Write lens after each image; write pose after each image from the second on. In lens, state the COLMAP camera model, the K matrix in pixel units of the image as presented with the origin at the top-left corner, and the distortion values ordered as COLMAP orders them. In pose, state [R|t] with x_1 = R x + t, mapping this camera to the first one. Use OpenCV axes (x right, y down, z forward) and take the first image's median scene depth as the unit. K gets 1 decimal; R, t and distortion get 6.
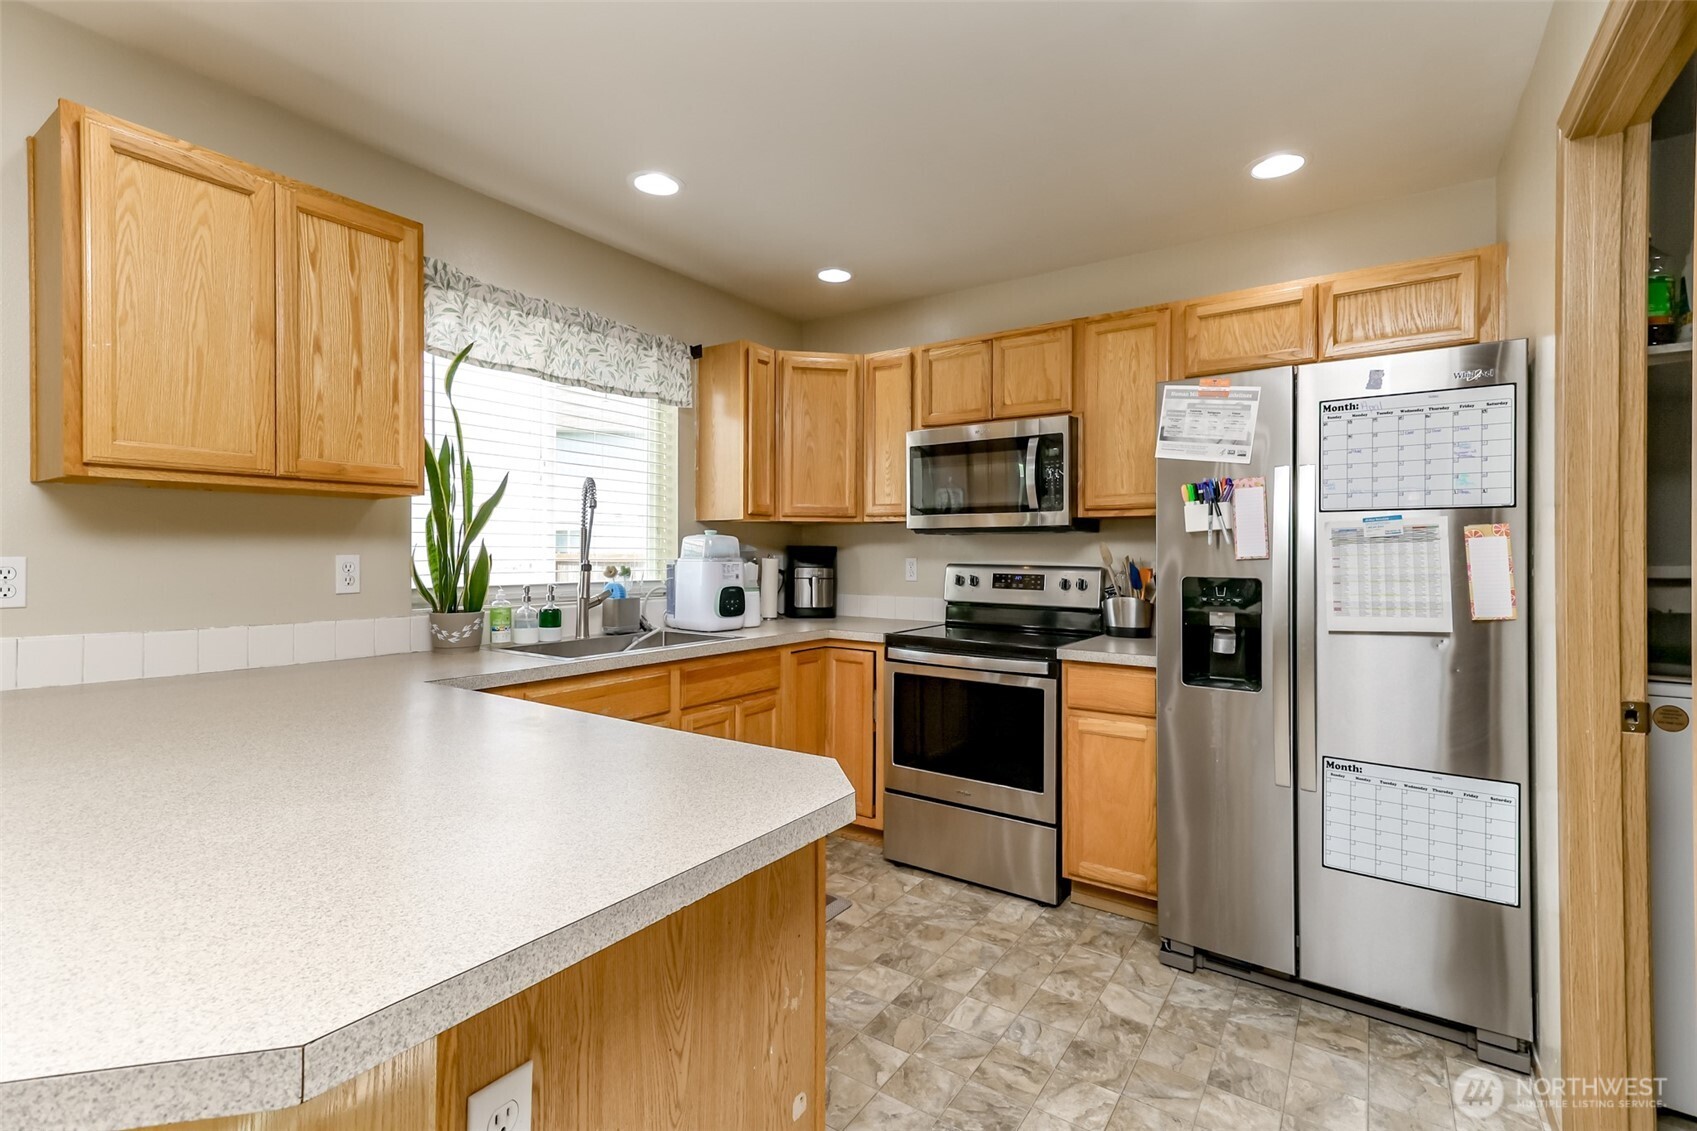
lens RADIAL K [[774.1, 0, 847.7], [0, 774.1, 549.7], [0, 0, 1]] dist [0.020613, 0.000007]
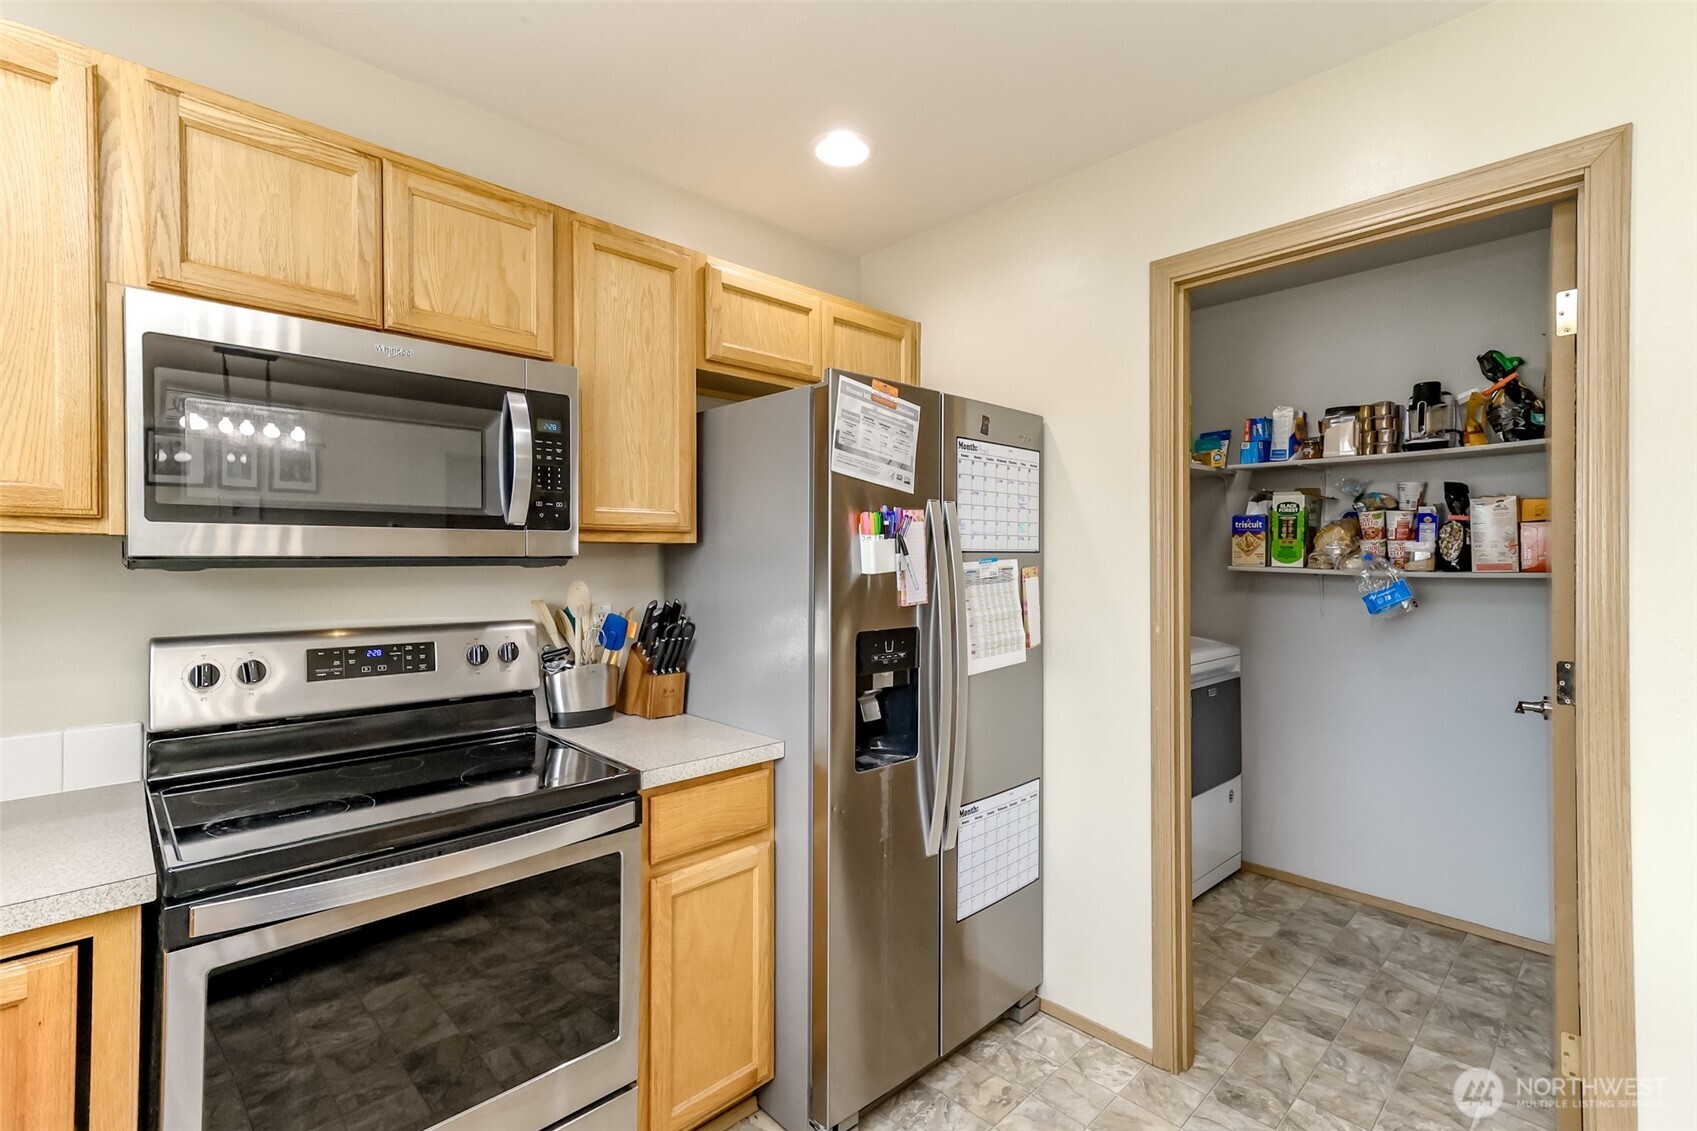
lens RADIAL K [[763.9, 0, 850.9], [0, 763.9, 558.5], [0, 0, 1]] dist [0.020736, 0.000281]
pose [[0.193320, -0.005485, 0.981120, -0.267286], [-0.002058, 0.999980, 0.005996, -0.036678], [-0.981134, -0.003178, 0.193305, 0.751287]]
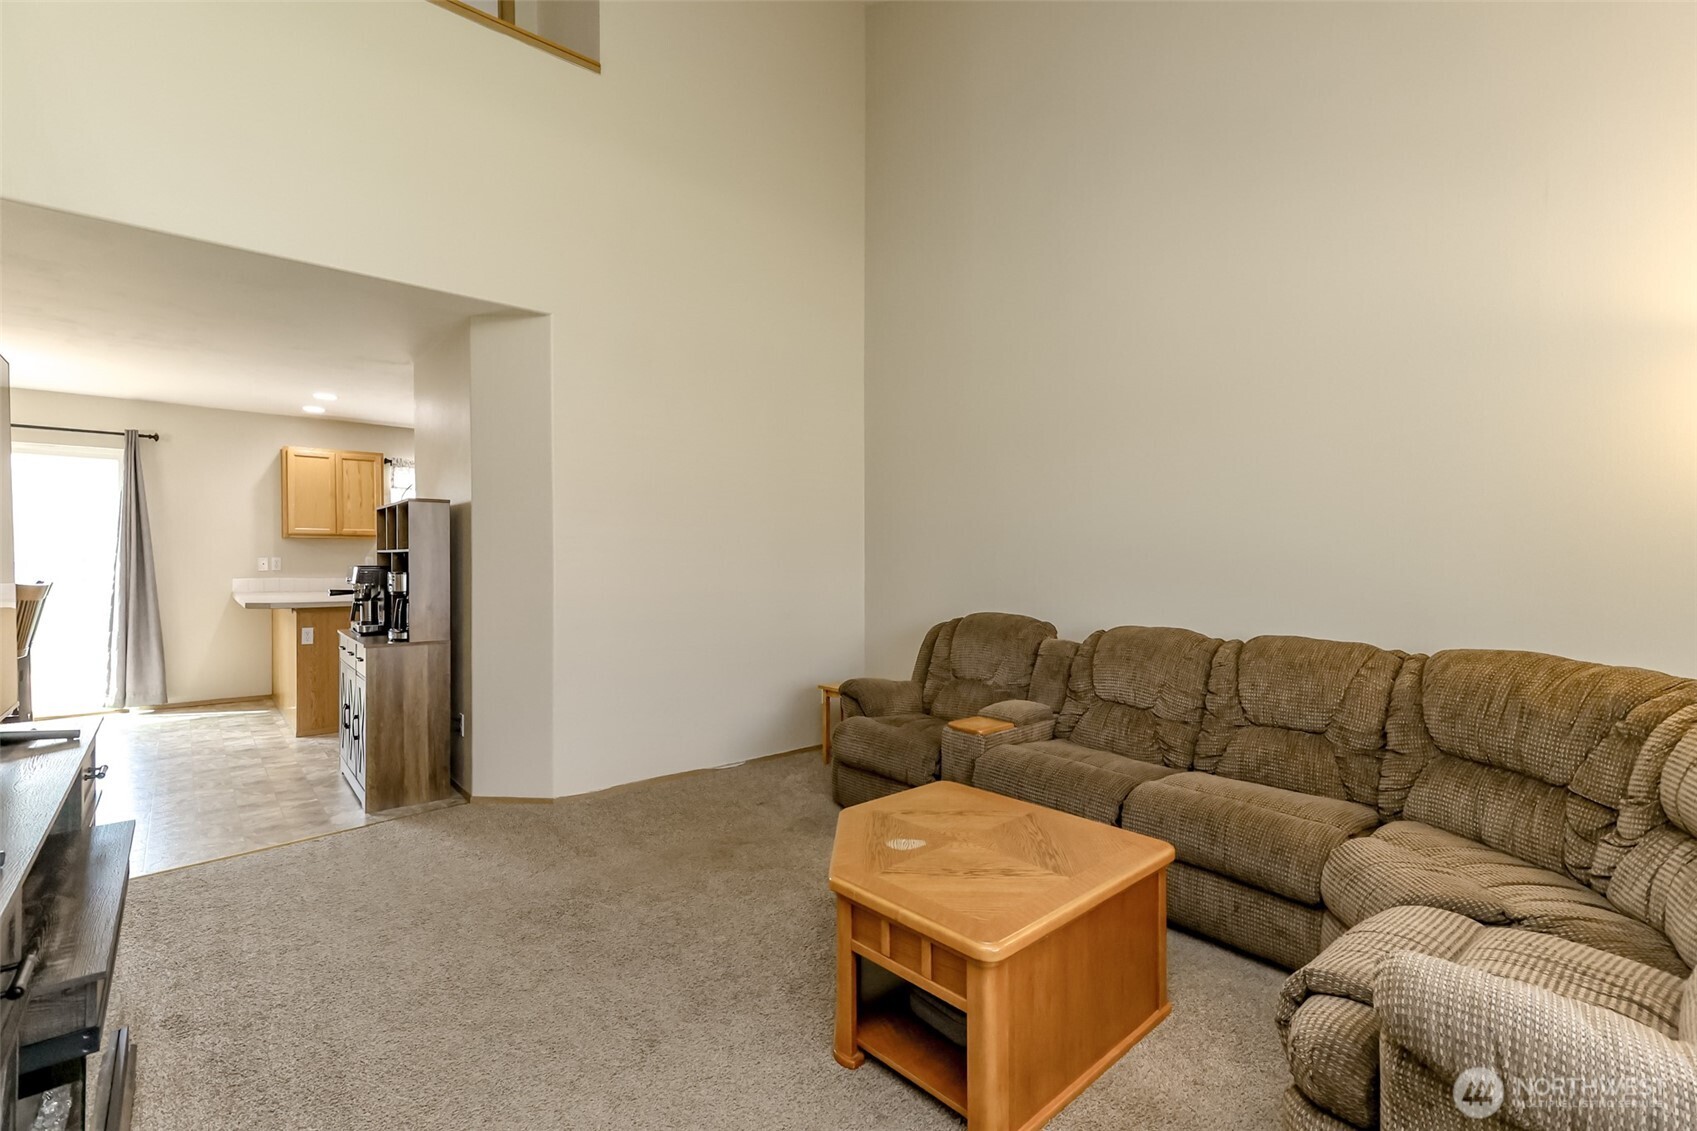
lens RADIAL K [[766.3, 0, 850.6], [0, 766.3, 561.1], [0, 0, 1]] dist [0.021663, 0.000042]
pose [[0.968140, -0.000859, -0.250409, 1.746874], [0.004151, 0.999912, 0.012620, -0.006474], [0.250376, -0.013257, 0.968058, -1.320377]]
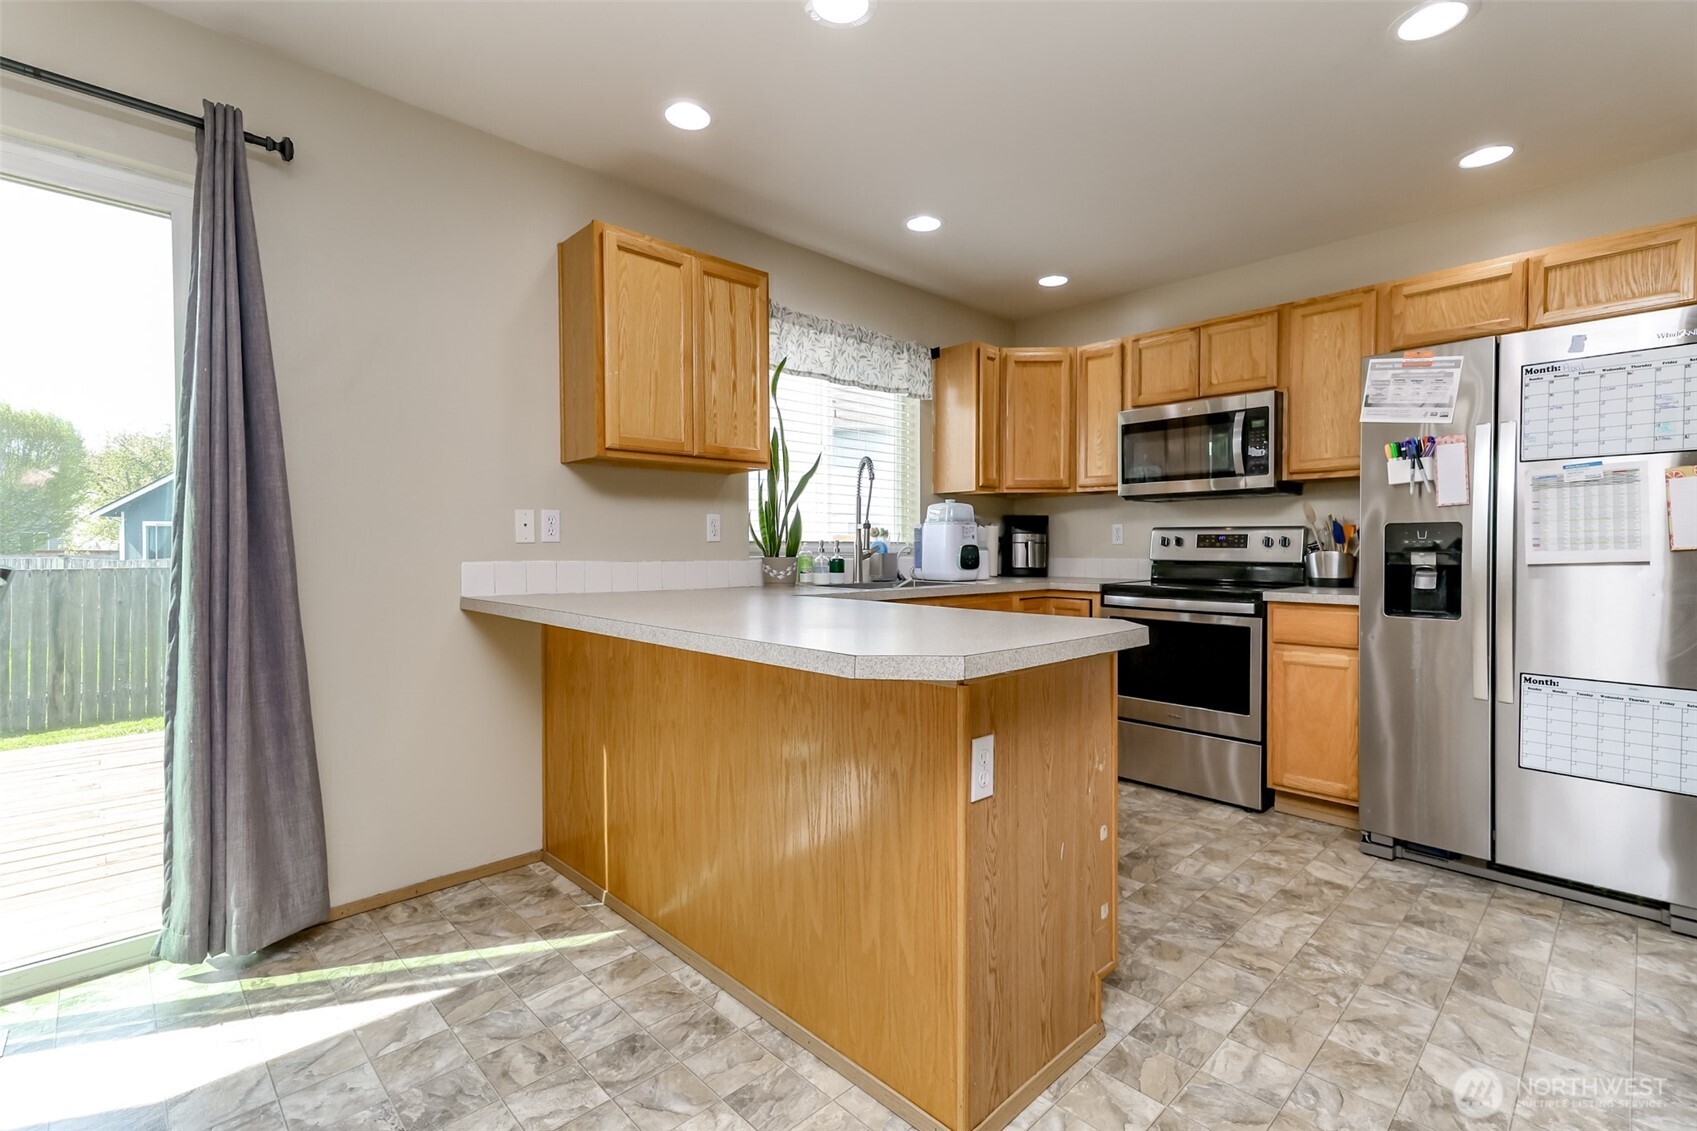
lens RADIAL K [[763.9, 0, 850.9], [0, 763.9, 558.5], [0, 0, 1]] dist [0.020736, 0.000281]
pose [[0.979426, -0.001140, -0.201801, -0.105311], [0.005141, 0.999800, 0.019302, 0.053002], [0.201739, -0.019942, 0.979236, -0.258696]]
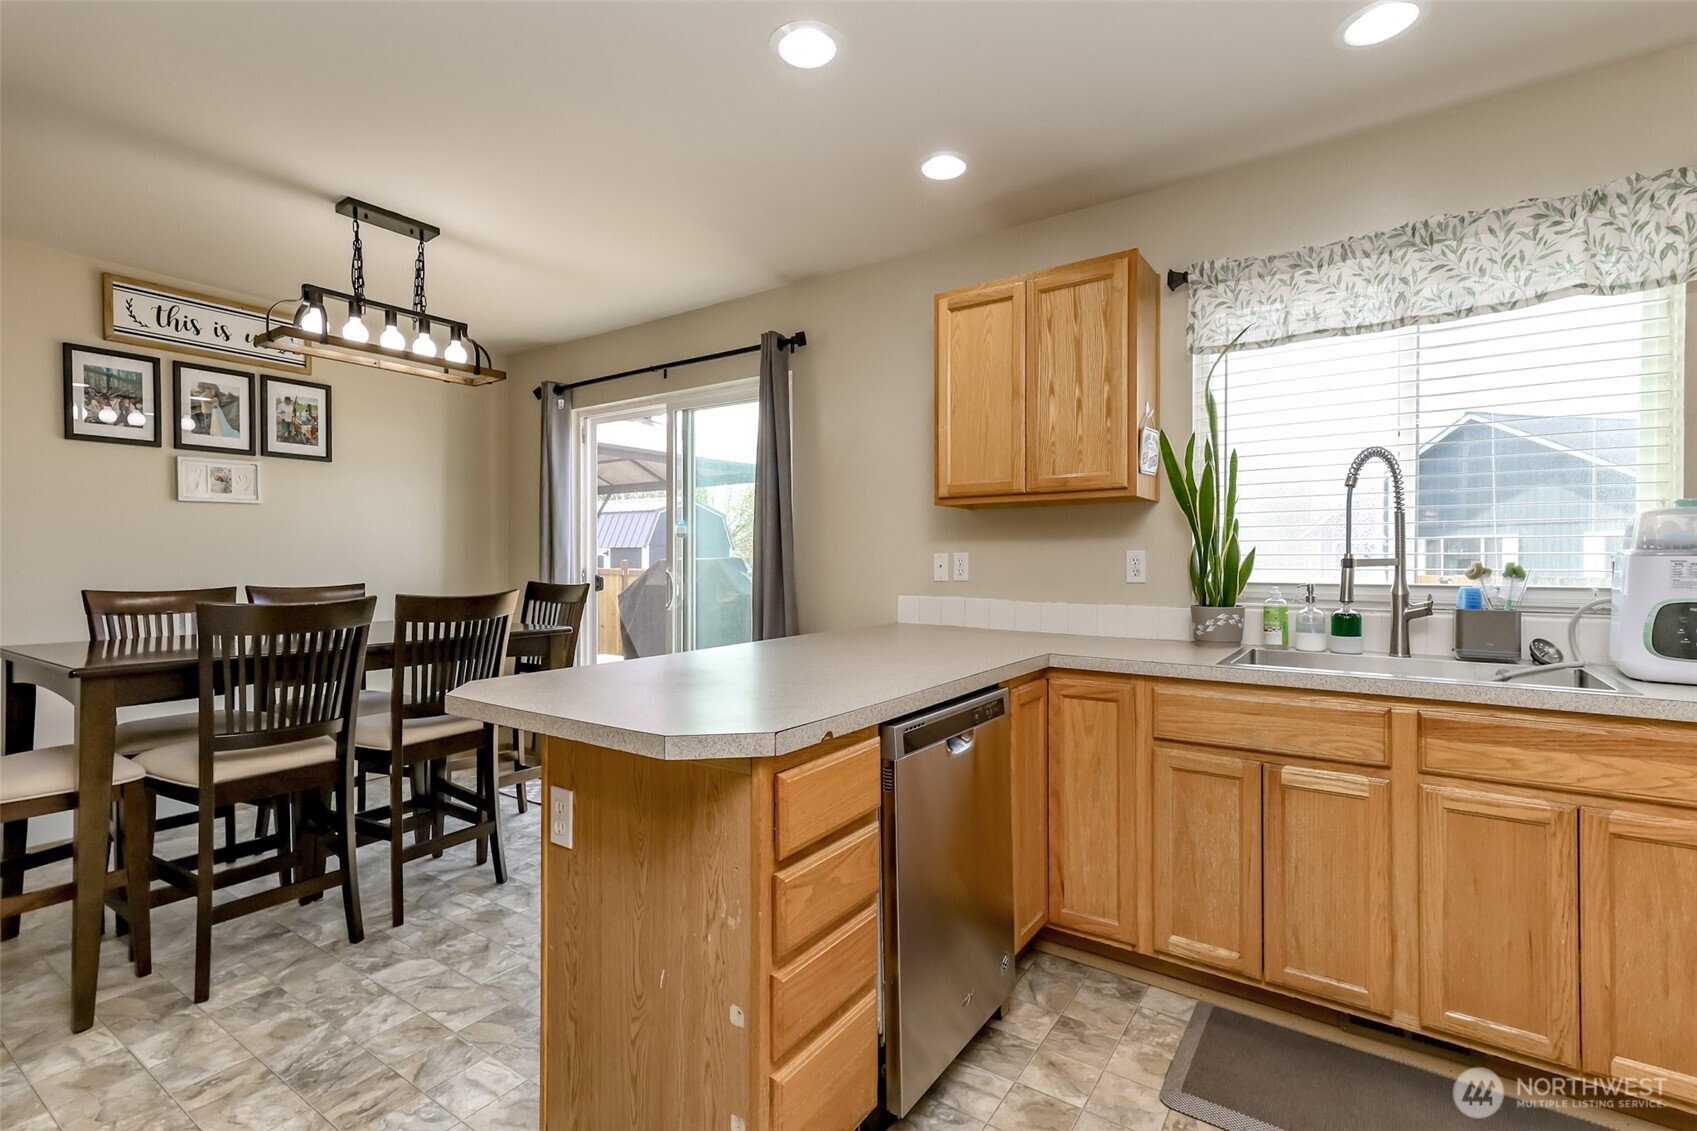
lens RADIAL K [[766.3, 0, 850.6], [0, 766.3, 561.1], [0, 0, 1]] dist [0.021663, 0.000042]
pose [[-0.003061, -0.000050, -0.999995, 0.454160], [0.005297, 0.999986, -0.000066, 0.018470], [0.999981, -0.005298, -0.003061, 0.497575]]
